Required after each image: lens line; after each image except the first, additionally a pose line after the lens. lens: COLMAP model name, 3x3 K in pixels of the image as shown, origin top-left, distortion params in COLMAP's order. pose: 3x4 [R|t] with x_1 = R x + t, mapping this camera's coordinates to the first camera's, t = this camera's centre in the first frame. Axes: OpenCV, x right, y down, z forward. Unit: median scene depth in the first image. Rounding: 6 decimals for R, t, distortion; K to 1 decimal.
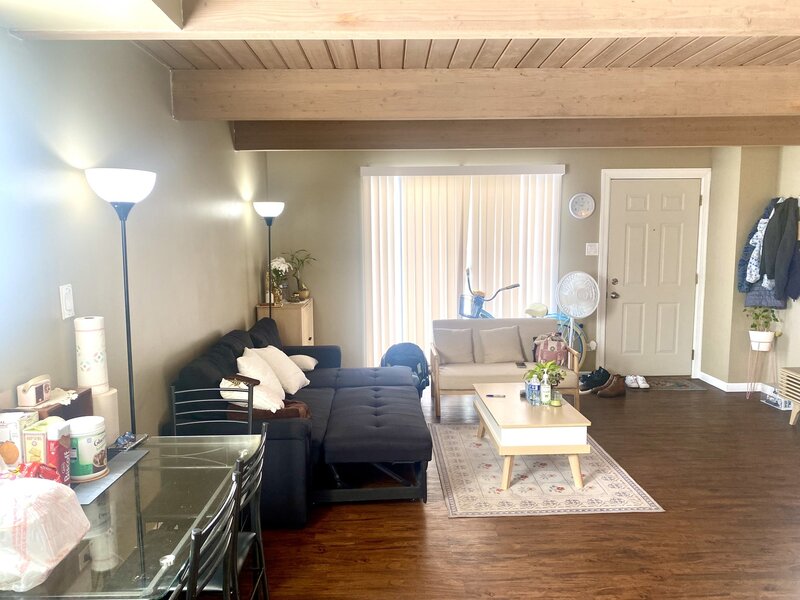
lens RADIAL K [[612.5, 0, 401.9], [0, 612.5, 302.3], [0, 0, 1]] dist [0.033393, -0.041935]
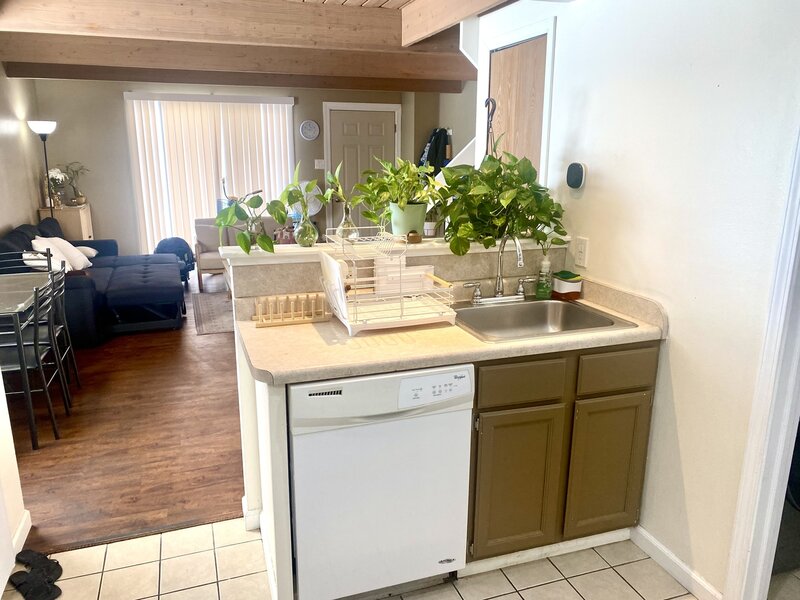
lens RADIAL K [[612.5, 0, 400.9], [0, 612.5, 304.4], [0, 0, 1]] dist [0.033393, -0.041935]
pose [[0.950046, -0.064017, 0.305475, 0.058455], [0.023299, 0.990554, 0.135126, 0.044577], [-0.311240, -0.121259, 0.942563, -0.389127]]
